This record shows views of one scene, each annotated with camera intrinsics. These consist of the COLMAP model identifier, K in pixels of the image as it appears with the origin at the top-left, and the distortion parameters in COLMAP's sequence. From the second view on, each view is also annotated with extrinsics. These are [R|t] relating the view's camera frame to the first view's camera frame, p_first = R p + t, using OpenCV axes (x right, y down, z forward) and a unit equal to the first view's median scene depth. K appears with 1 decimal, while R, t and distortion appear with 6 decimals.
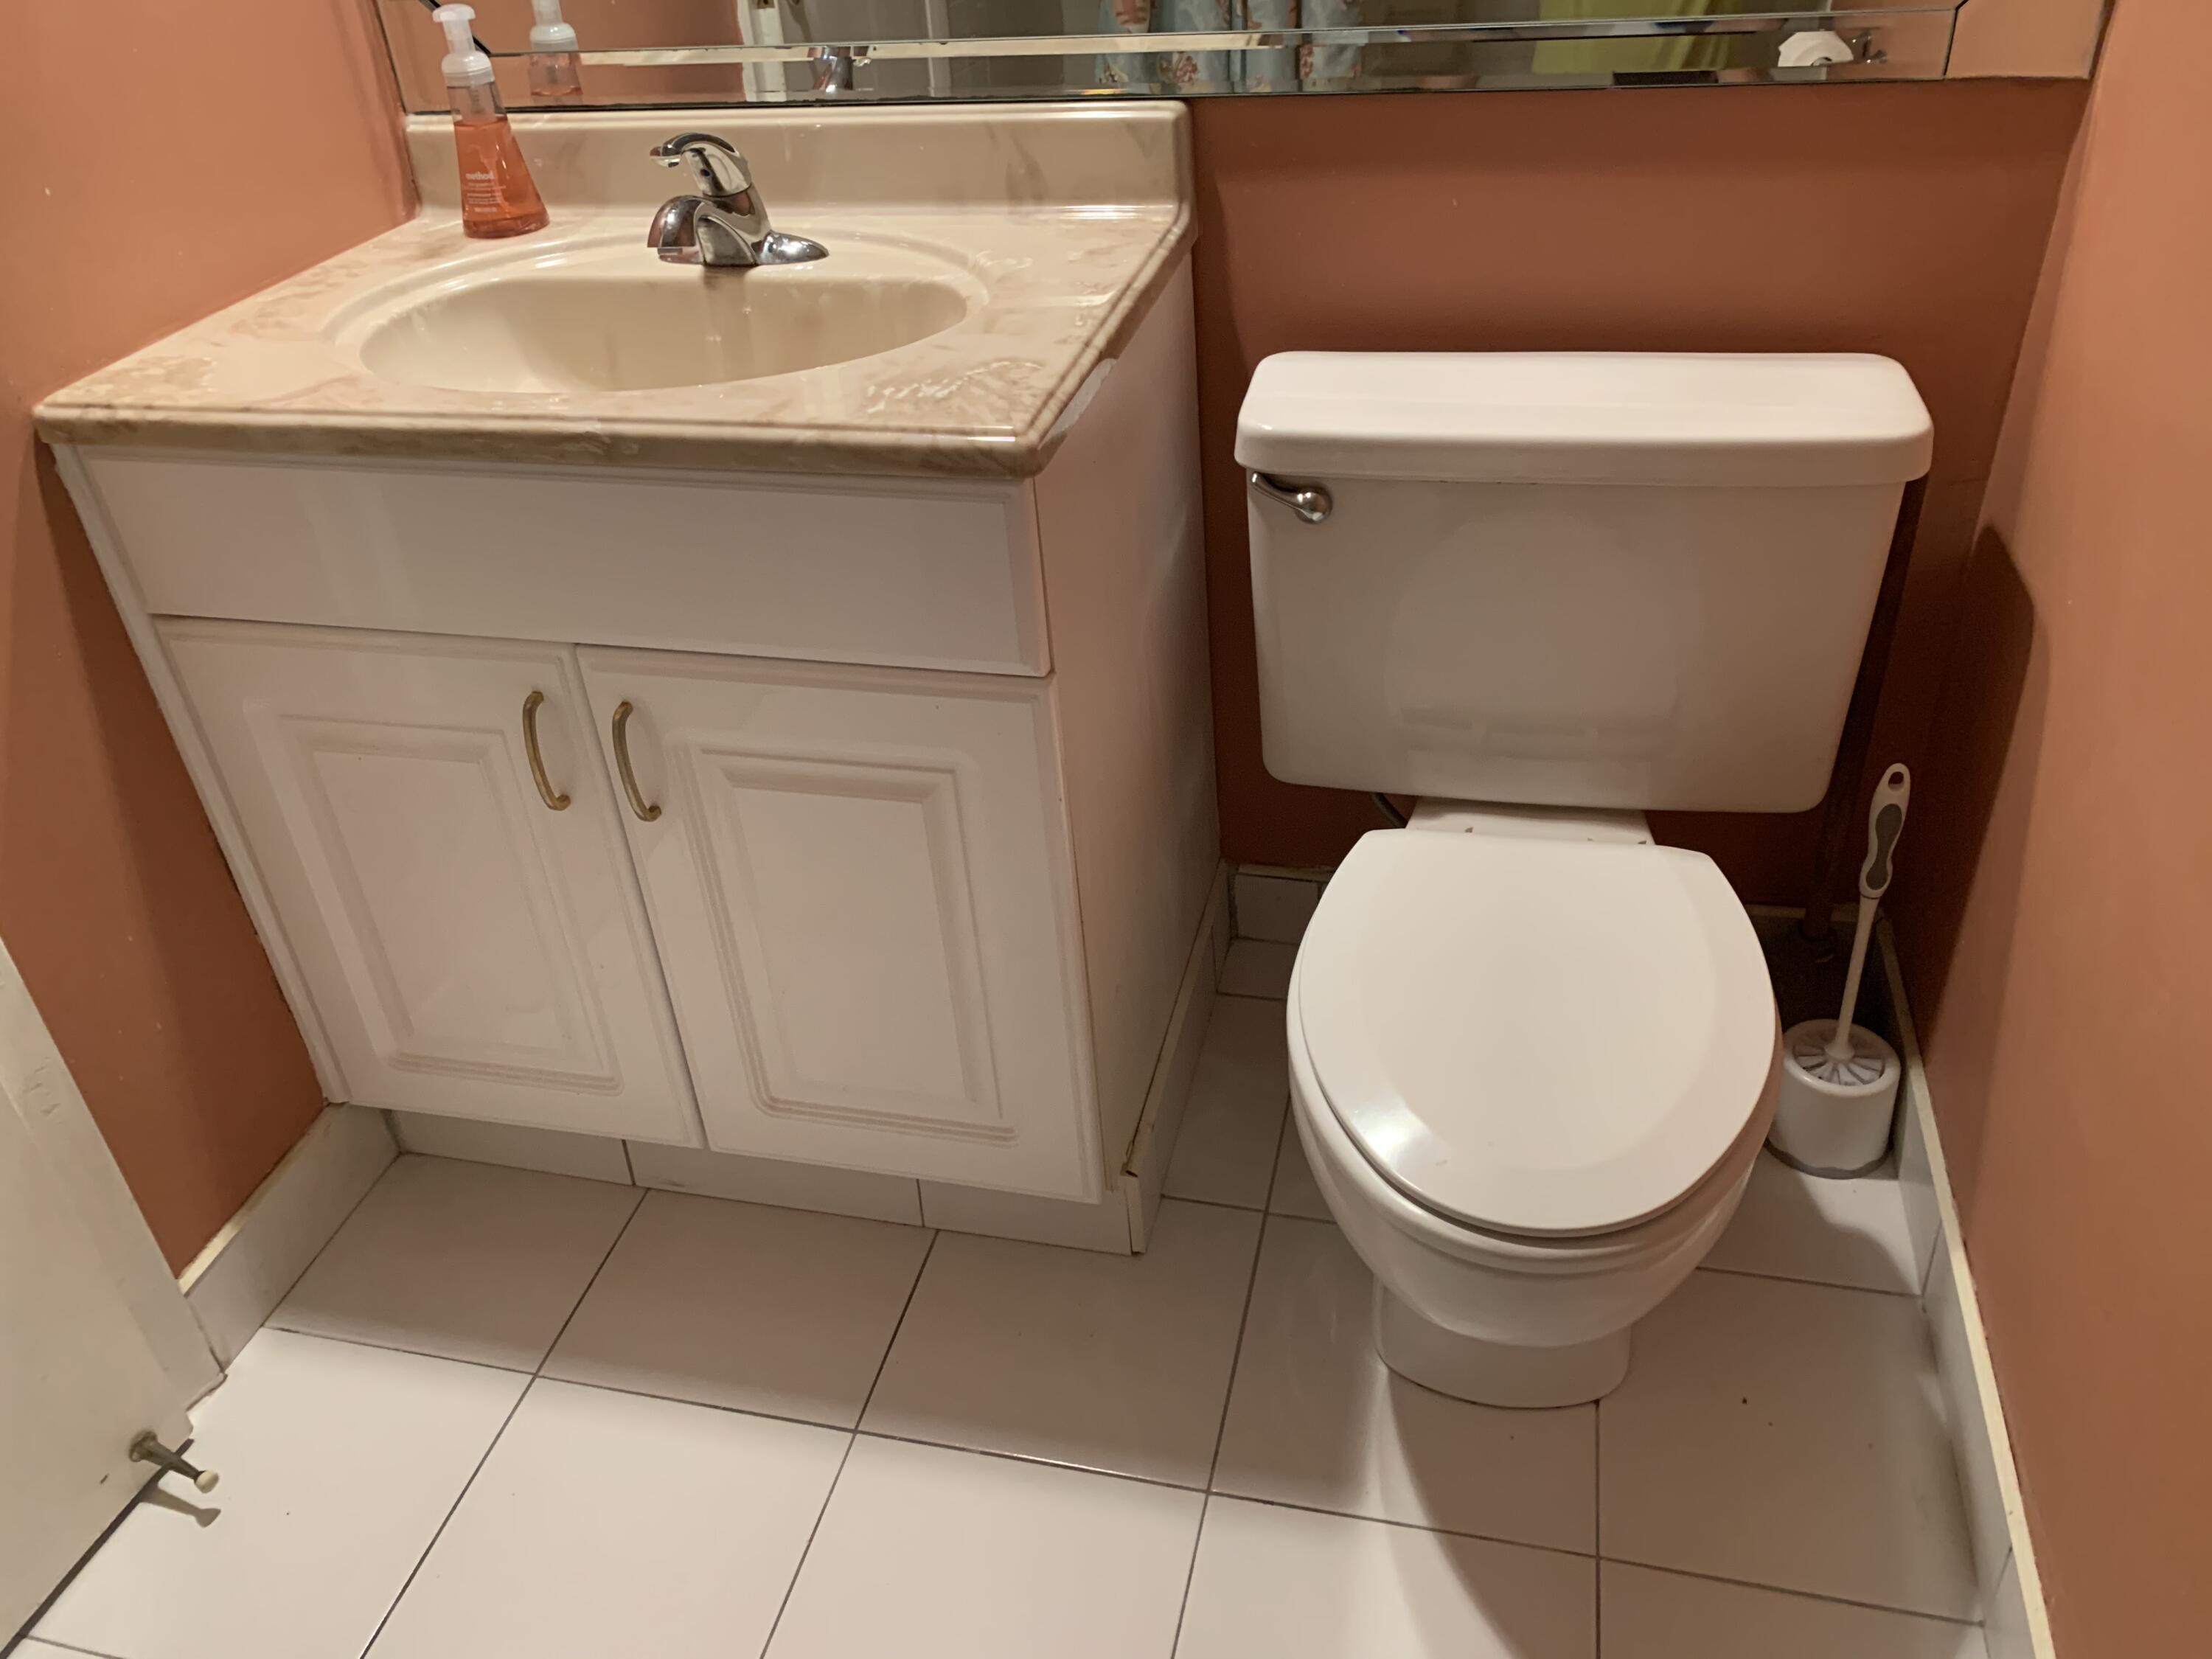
lens RADIAL K [[1699.0, 0, 1101.2], [0, 1699.0, 824.4], [0, 0, 1]] dist [0.025798, -0.042595]
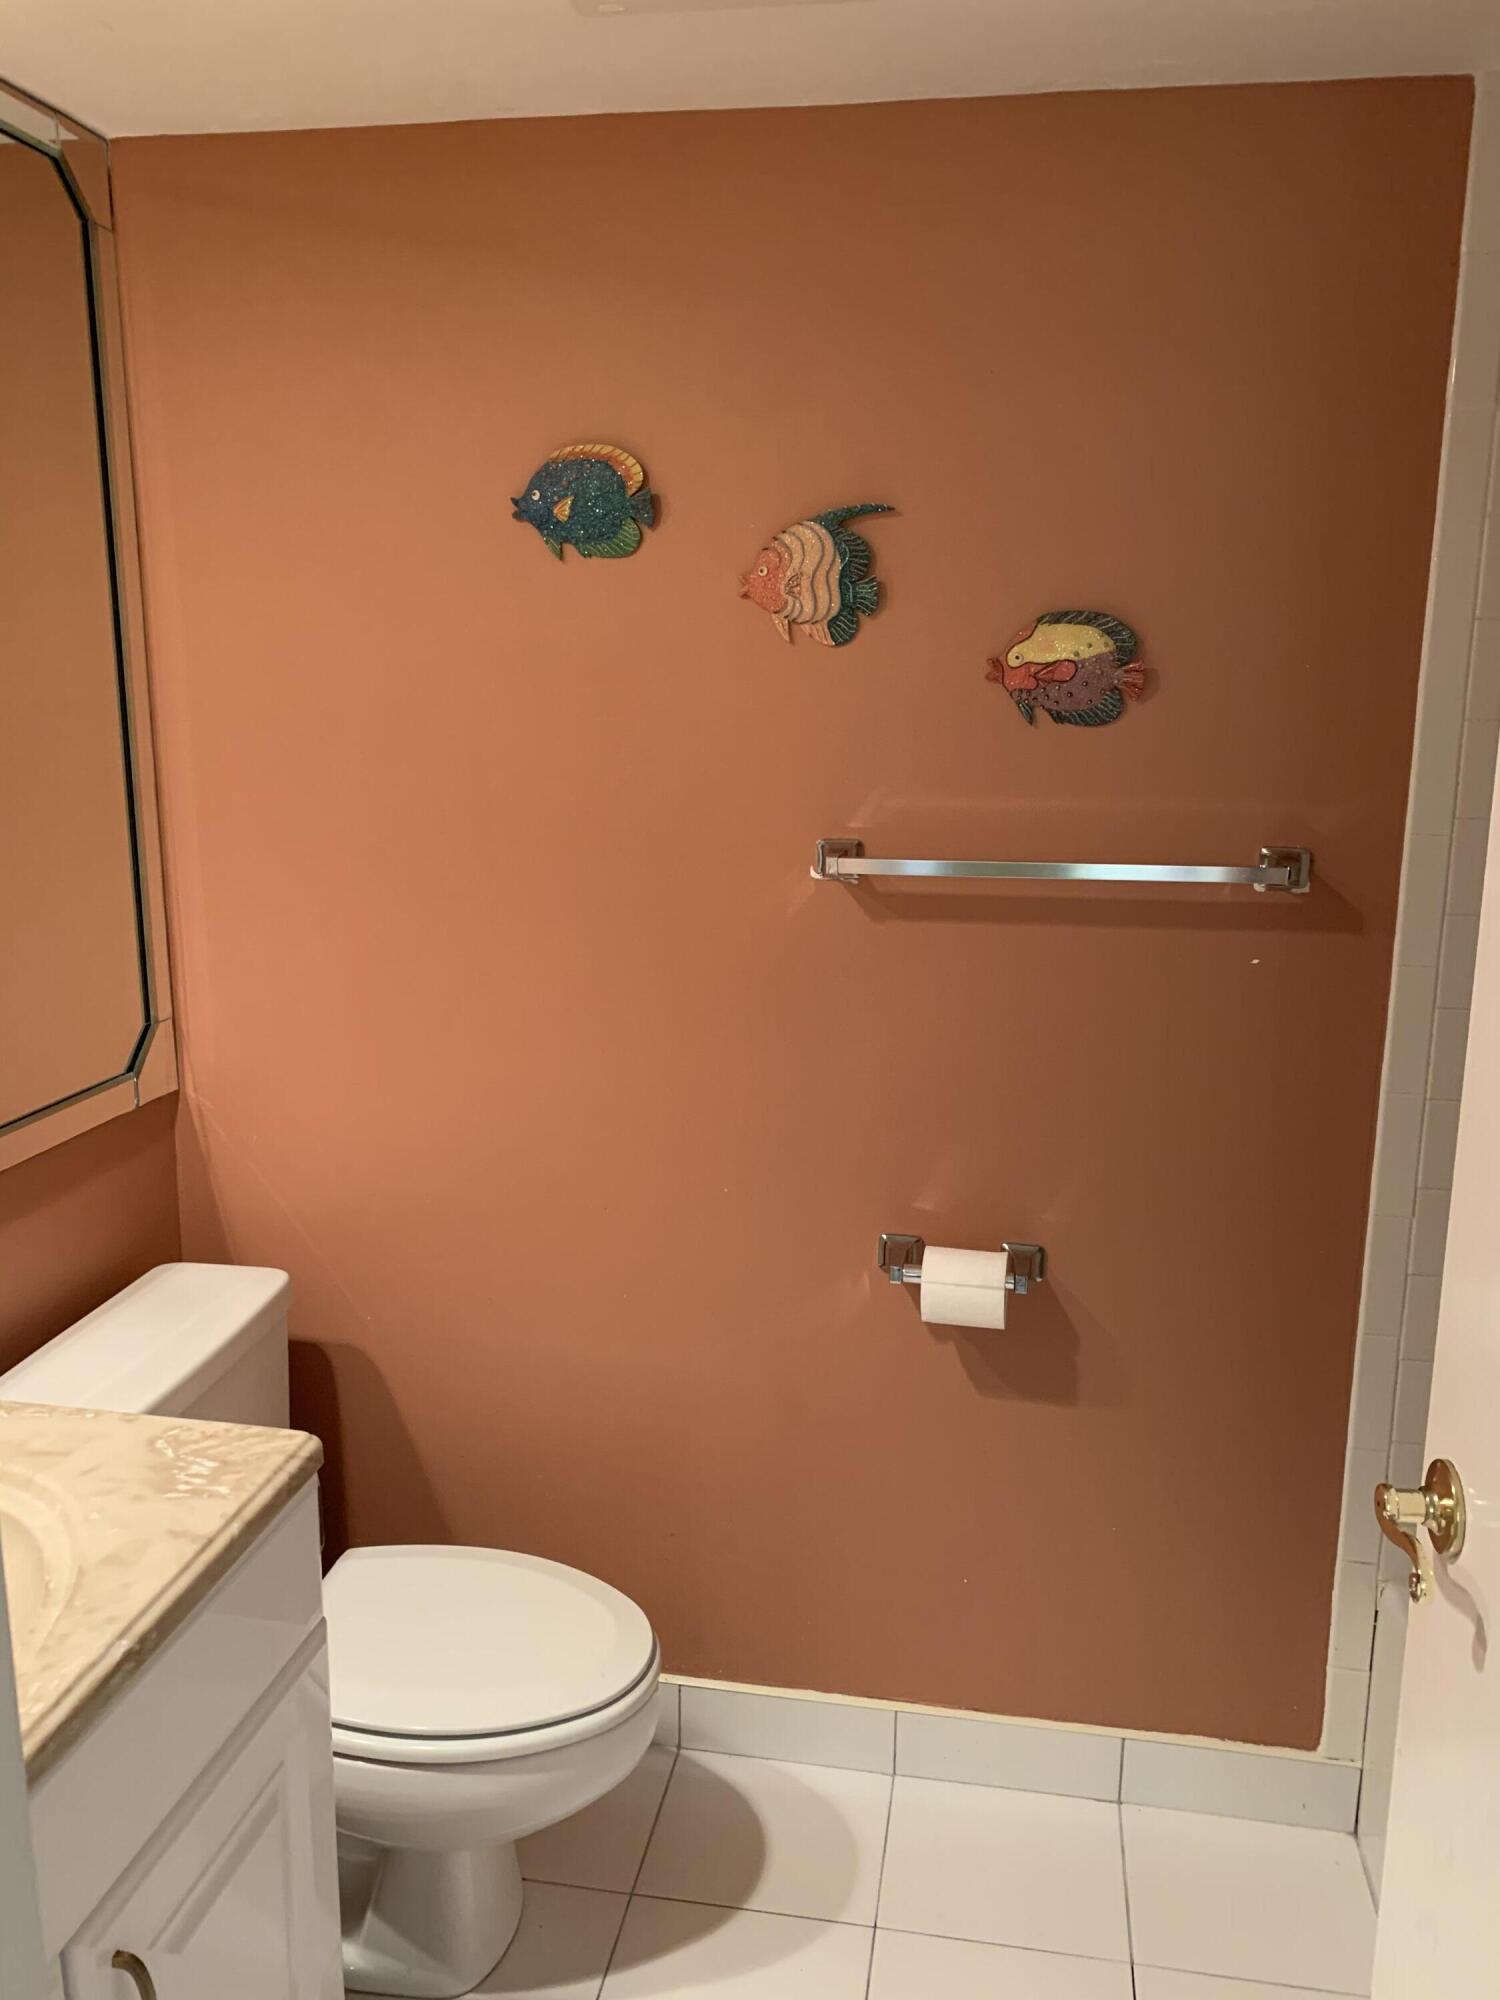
lens RADIAL K [[1536.2, 0, 748.5], [0, 1536.2, 1000.6], [0, 0, 1]] dist [0.025798, -0.042595]
pose [[-0.071313, -0.139503, 0.987650, -1.176898], [0.550142, 0.820445, 0.155608, -0.486911], [-0.832021, 0.554445, 0.018238, 0.464386]]
